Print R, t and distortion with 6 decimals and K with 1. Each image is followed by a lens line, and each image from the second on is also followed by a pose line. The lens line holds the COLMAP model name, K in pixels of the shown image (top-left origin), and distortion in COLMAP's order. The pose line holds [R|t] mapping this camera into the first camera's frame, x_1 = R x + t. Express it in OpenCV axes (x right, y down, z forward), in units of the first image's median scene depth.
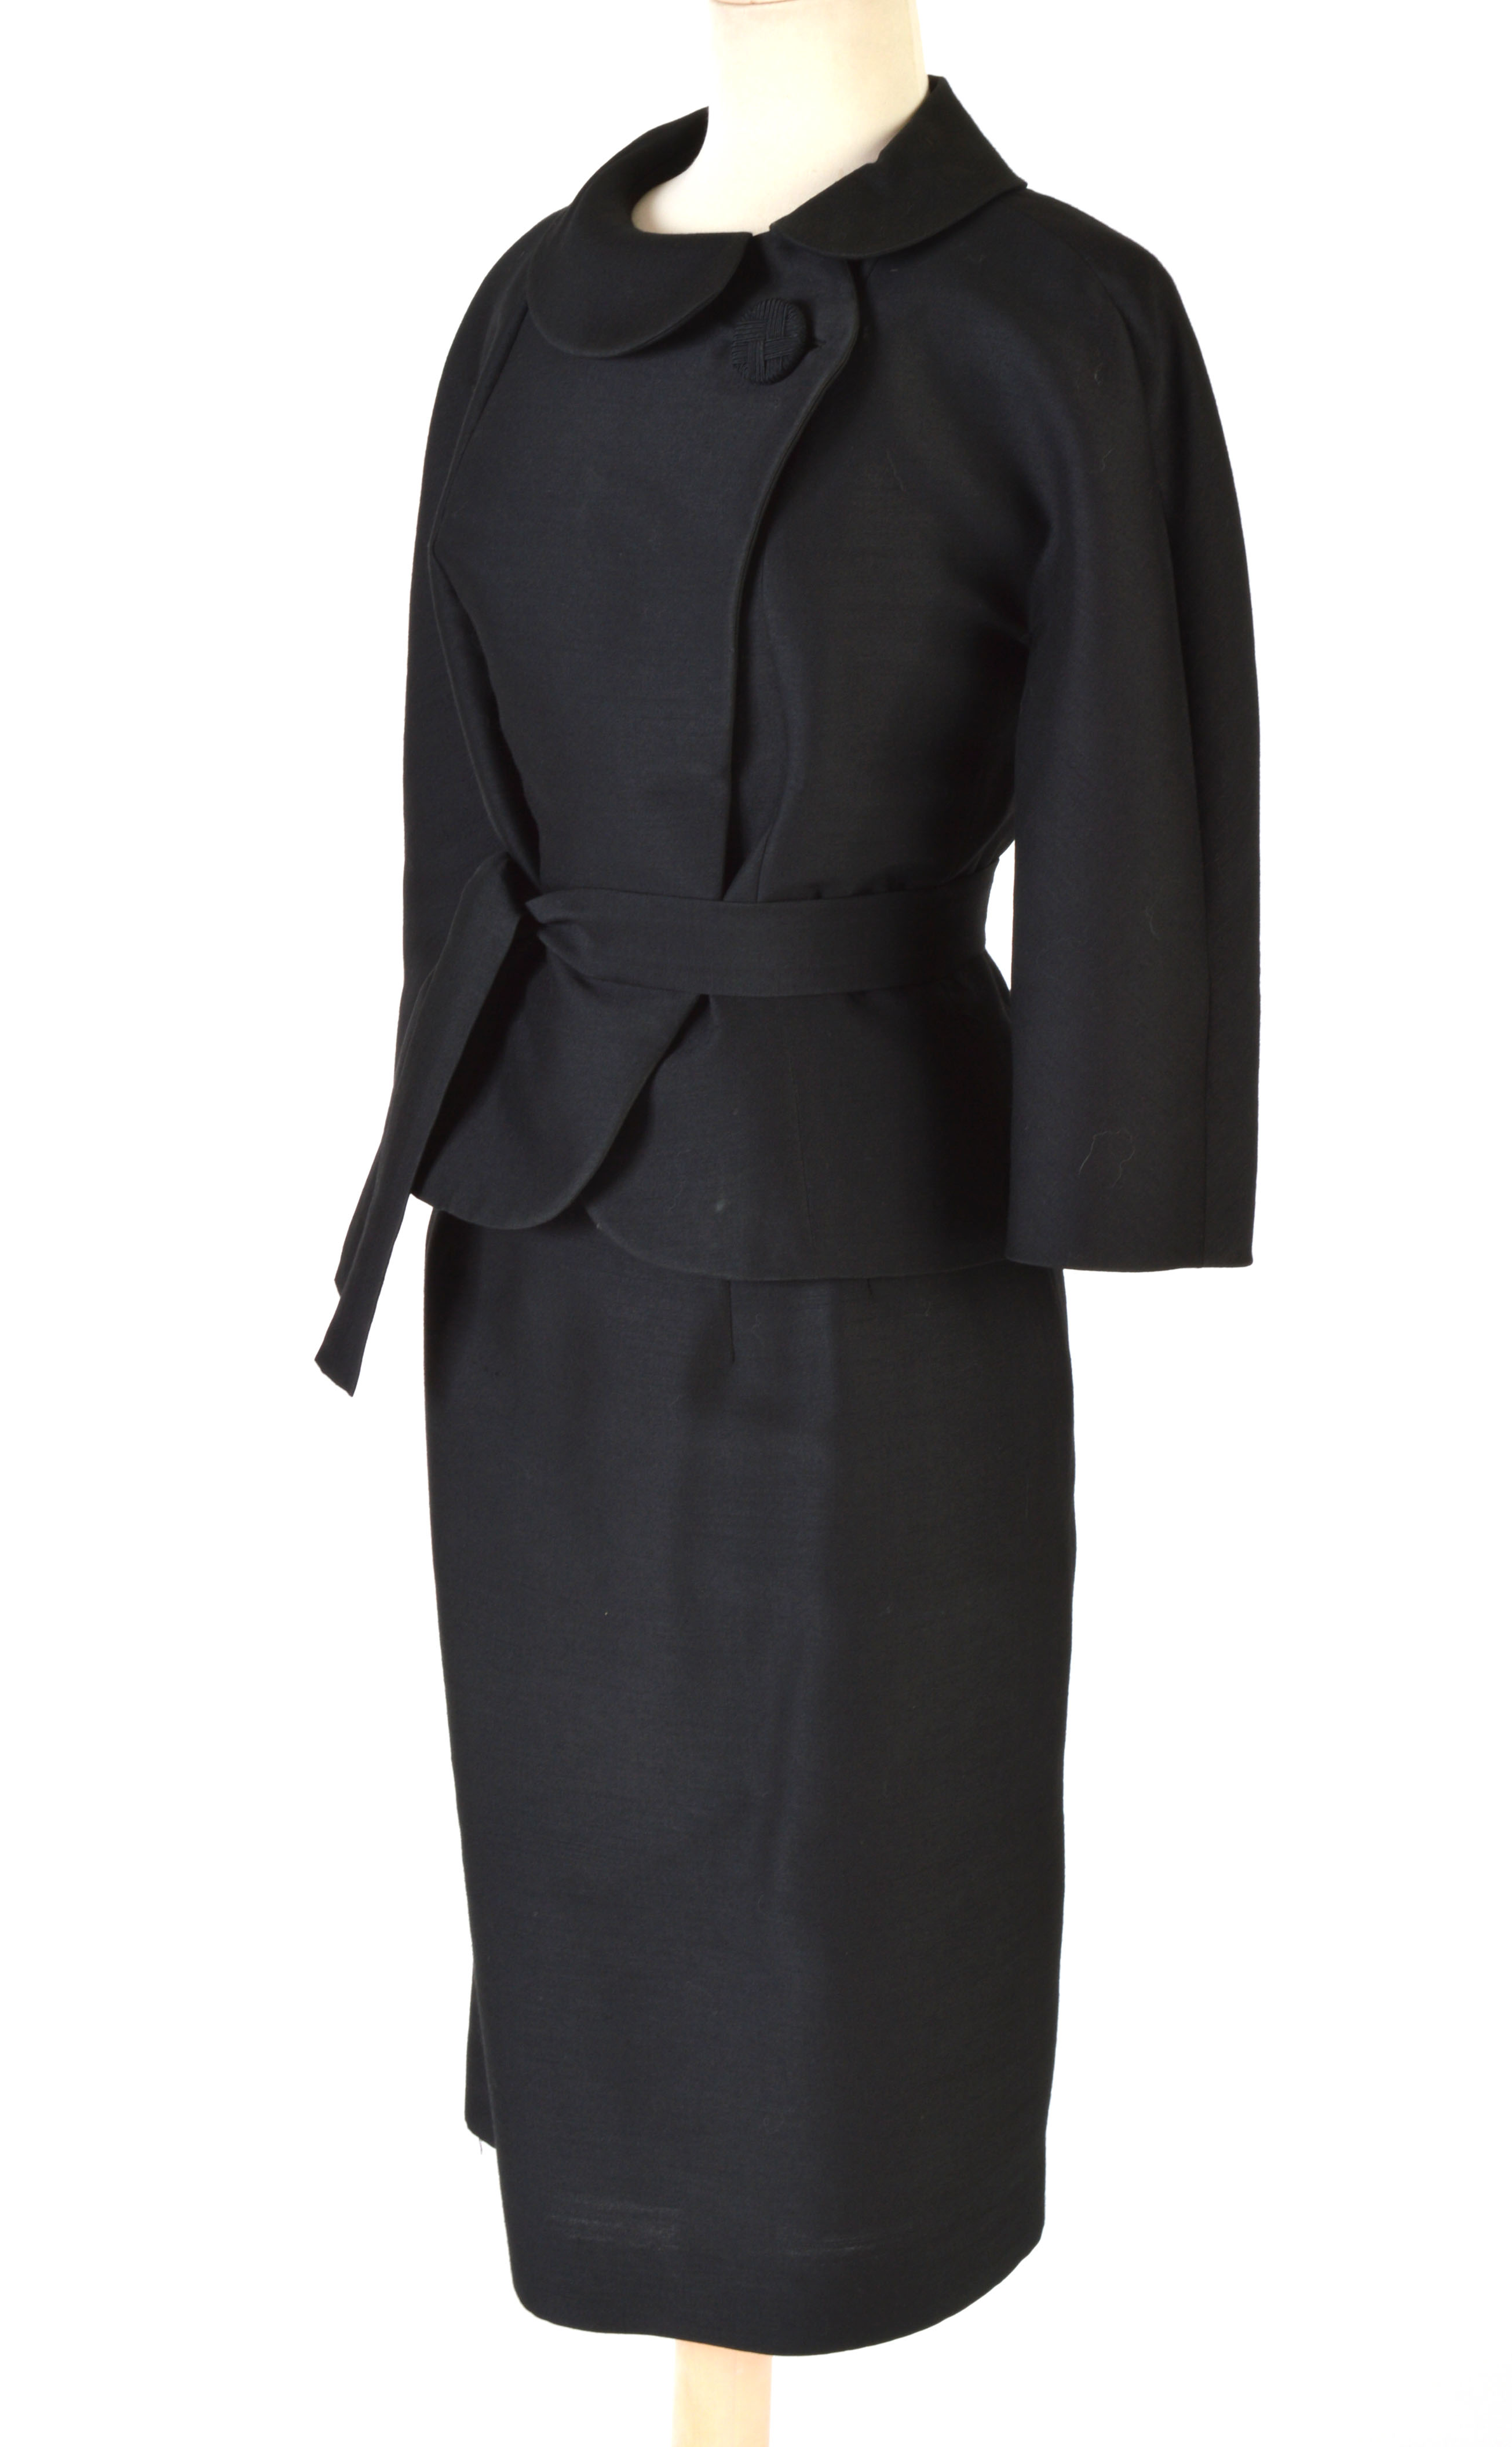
lens RADIAL K [[4560.2, 0, 751.4], [0, 4560.2, 1229.6], [0, 0, 1]] dist [-0.000501, 0.000000]
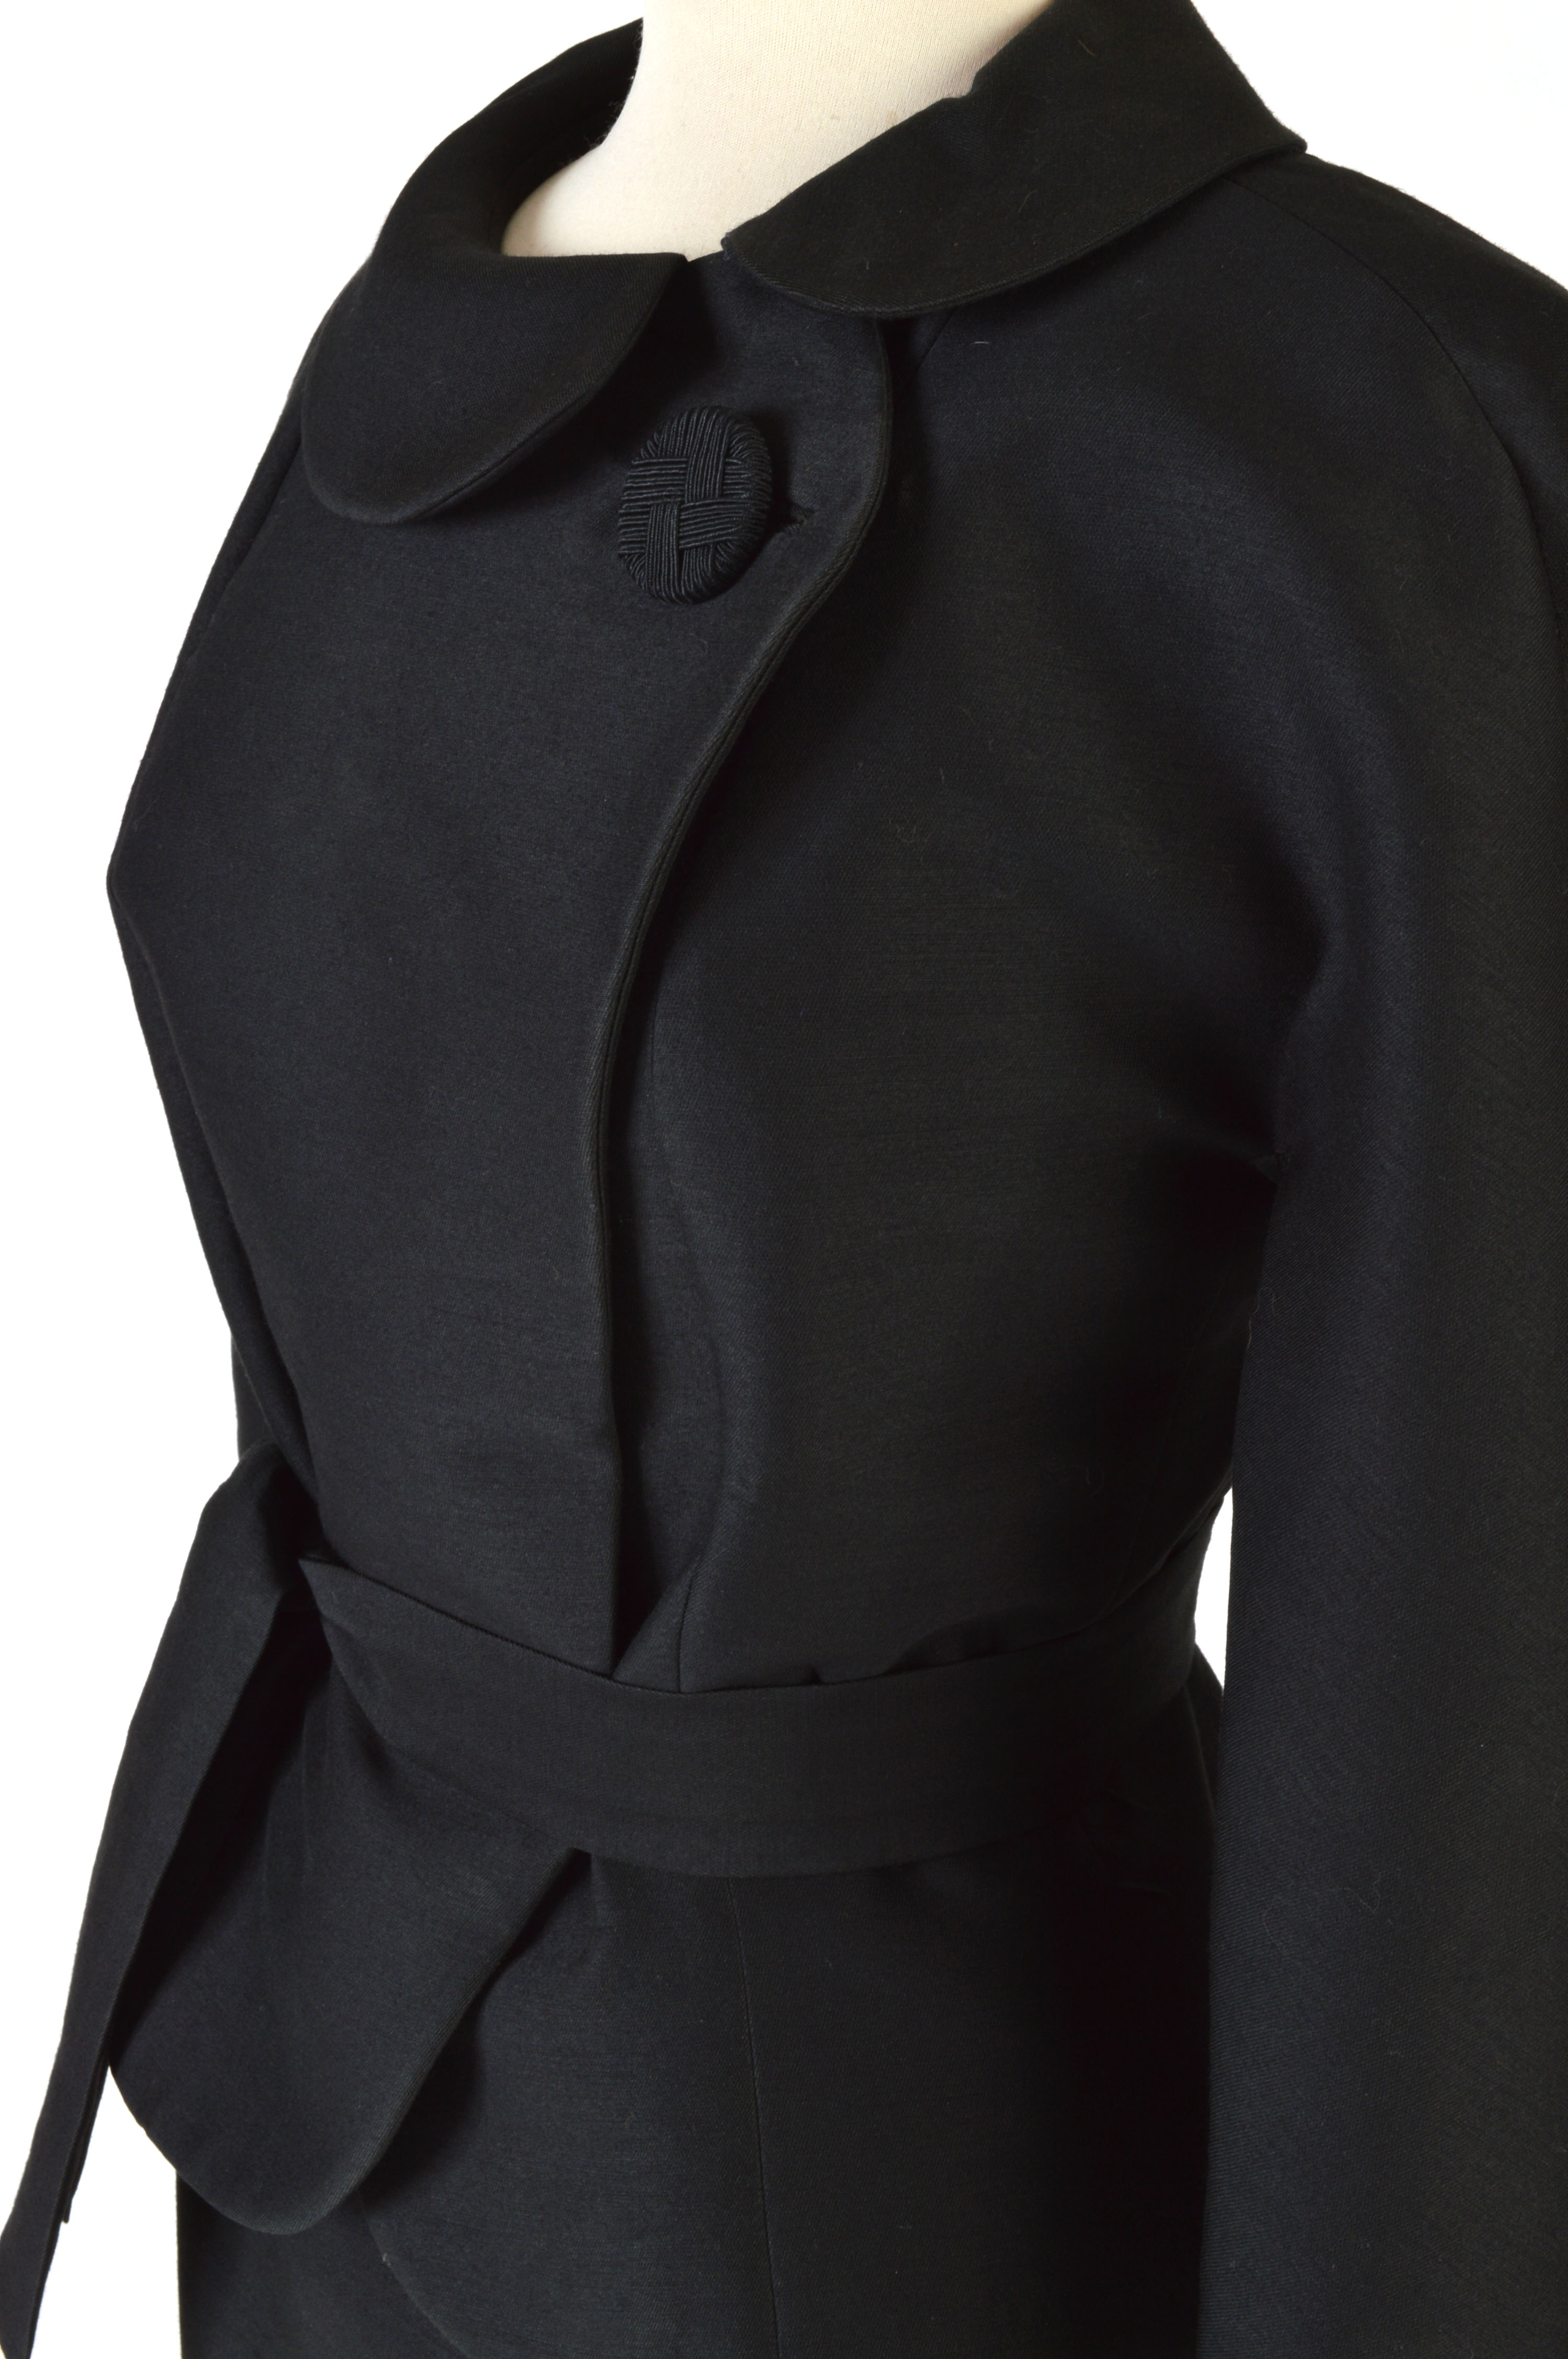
lens RADIAL K [[3379.1, 0, 792.6], [0, 3379.1, 1186.7], [0, 0, 1]] dist [-0.003221, 0.000000]
pose [[0.993494, 0.027219, -0.110585, 0.050841], [-0.020358, 0.997825, 0.062704, -0.148276], [0.112051, -0.060045, 0.991887, 0.666391]]
